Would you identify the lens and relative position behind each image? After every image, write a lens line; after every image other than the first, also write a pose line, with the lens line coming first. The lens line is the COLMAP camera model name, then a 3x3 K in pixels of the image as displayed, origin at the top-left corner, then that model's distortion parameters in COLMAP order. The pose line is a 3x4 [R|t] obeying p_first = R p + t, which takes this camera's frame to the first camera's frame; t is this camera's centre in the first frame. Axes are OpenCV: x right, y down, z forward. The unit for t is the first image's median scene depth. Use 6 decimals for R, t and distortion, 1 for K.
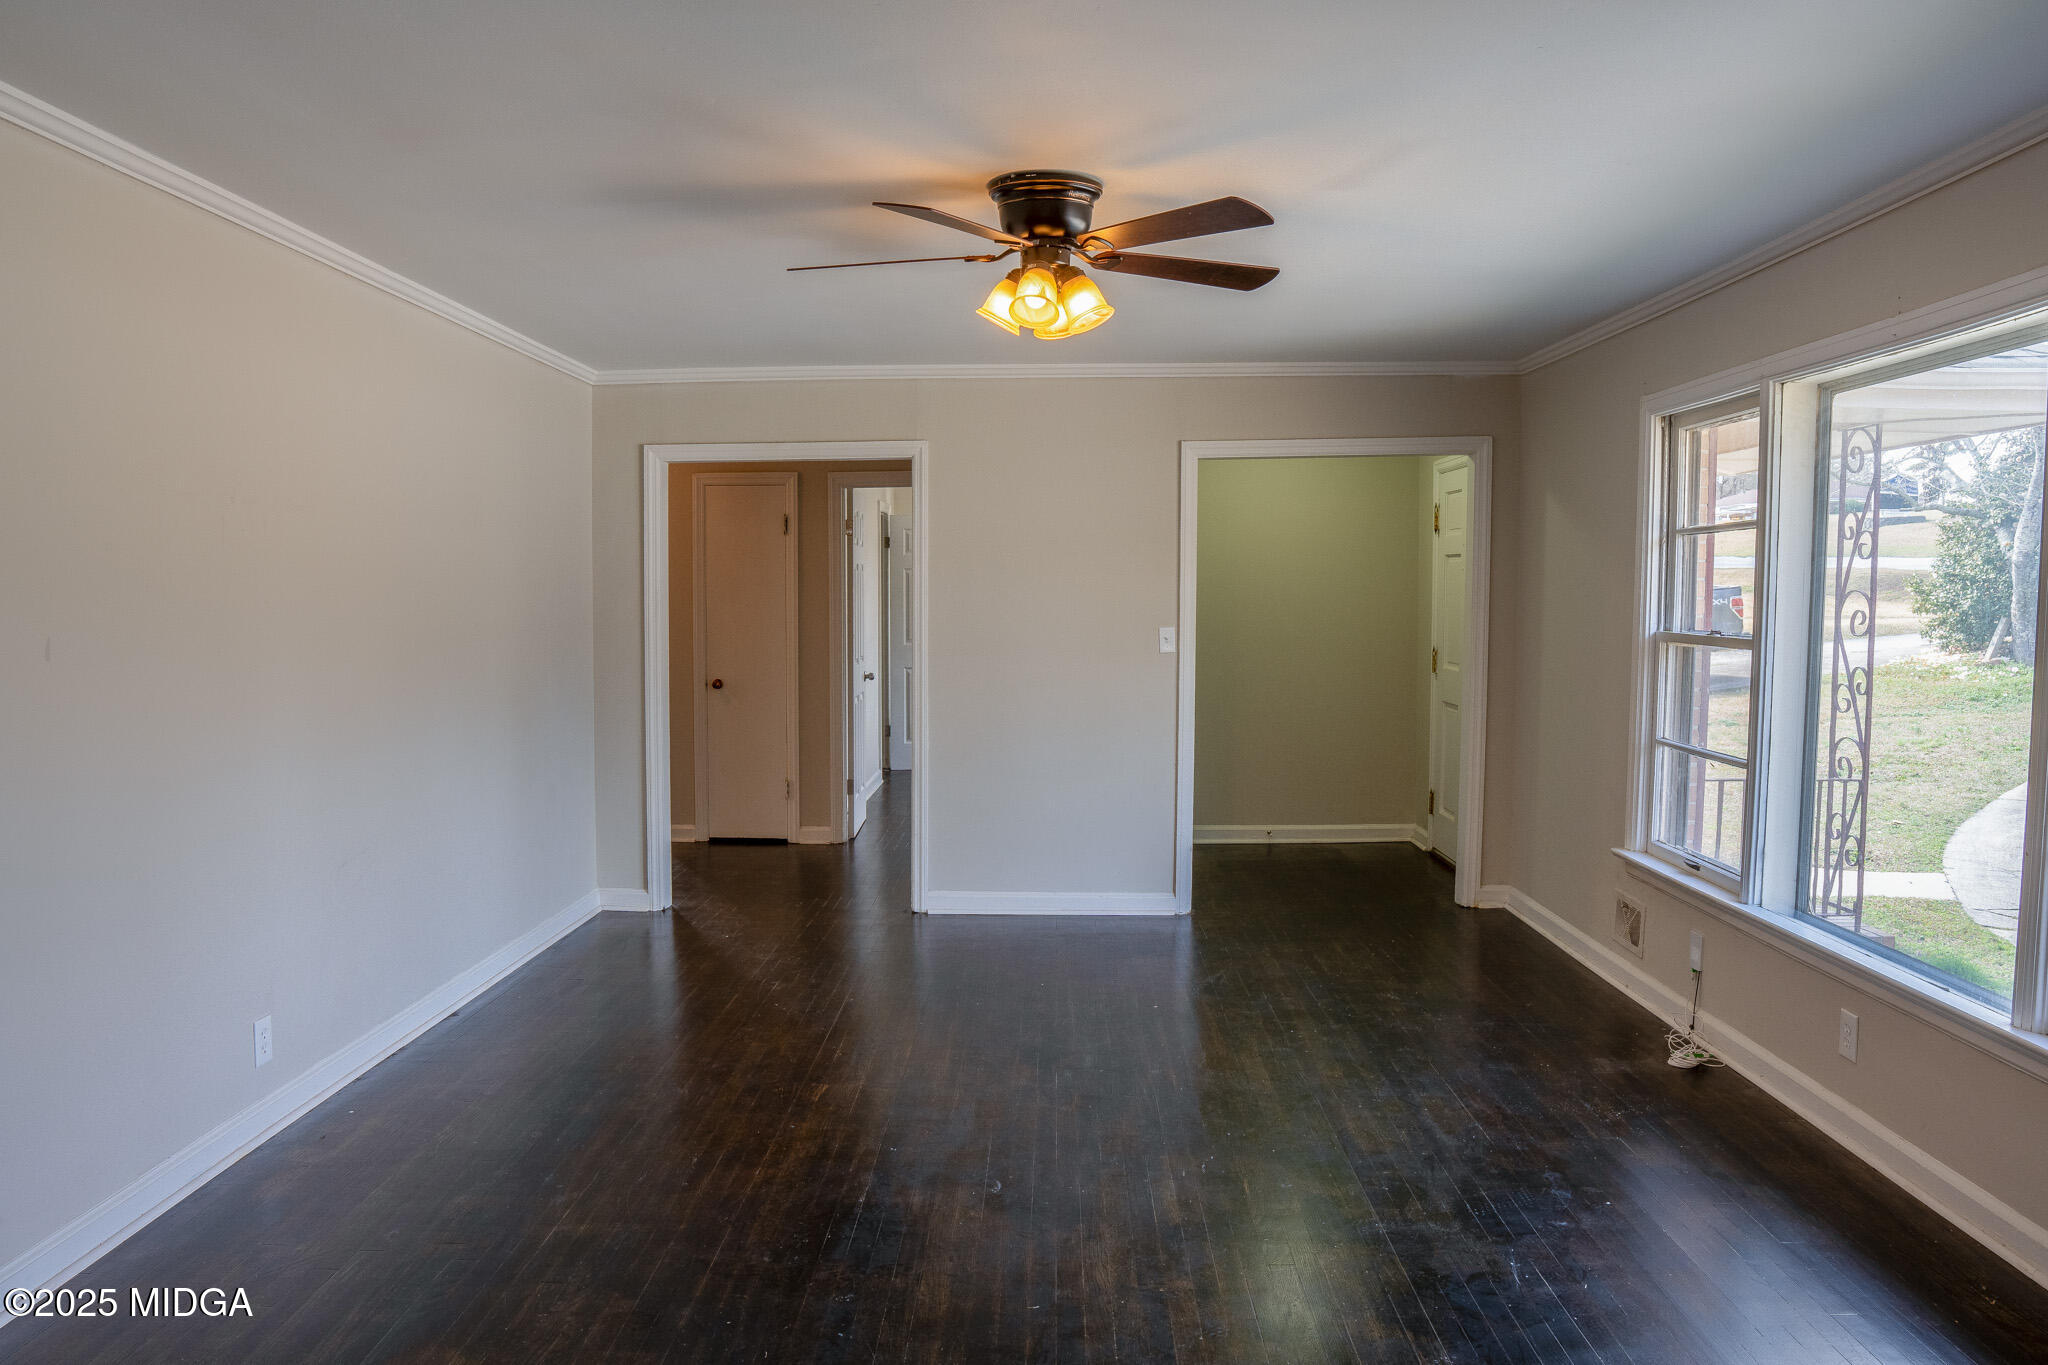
lens RADIAL K [[1492.2, 0, 1021.1], [0, 1492.2, 678.7], [0, 0, 1]] dist [-0.100750, 0.073881]
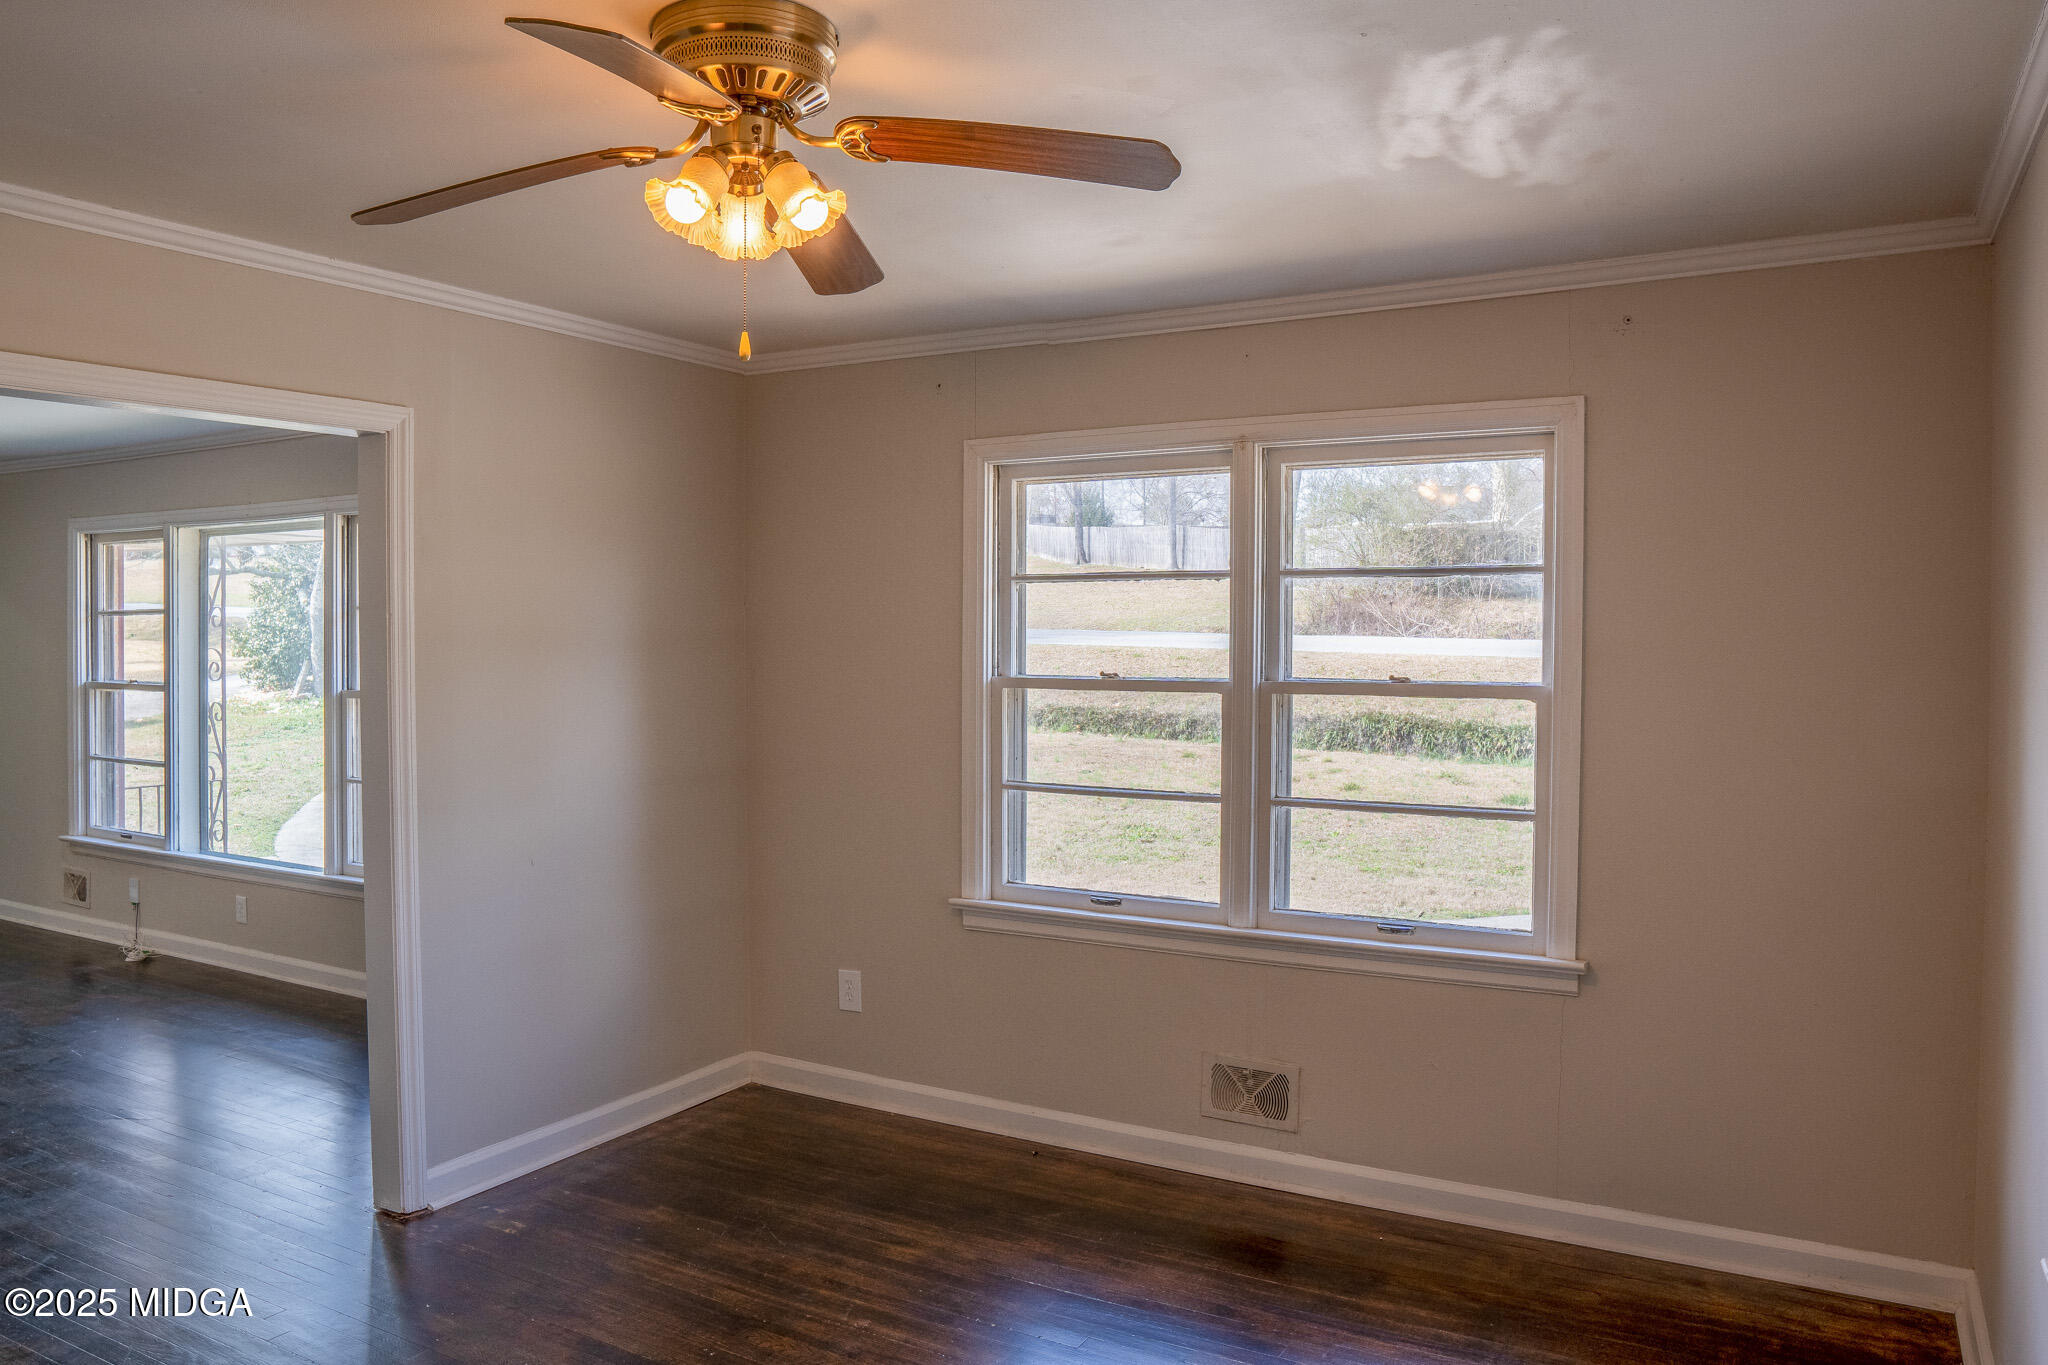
lens RADIAL K [[1492.2, 0, 1021.1], [0, 1492.2, 678.7], [0, 0, 1]] dist [-0.100750, 0.073881]
pose [[0.495763, -0.026047, 0.868067, -0.340257], [0.051380, 0.998679, 0.000622, 0.011292], [-0.866936, 0.044293, 0.496447, -0.494614]]
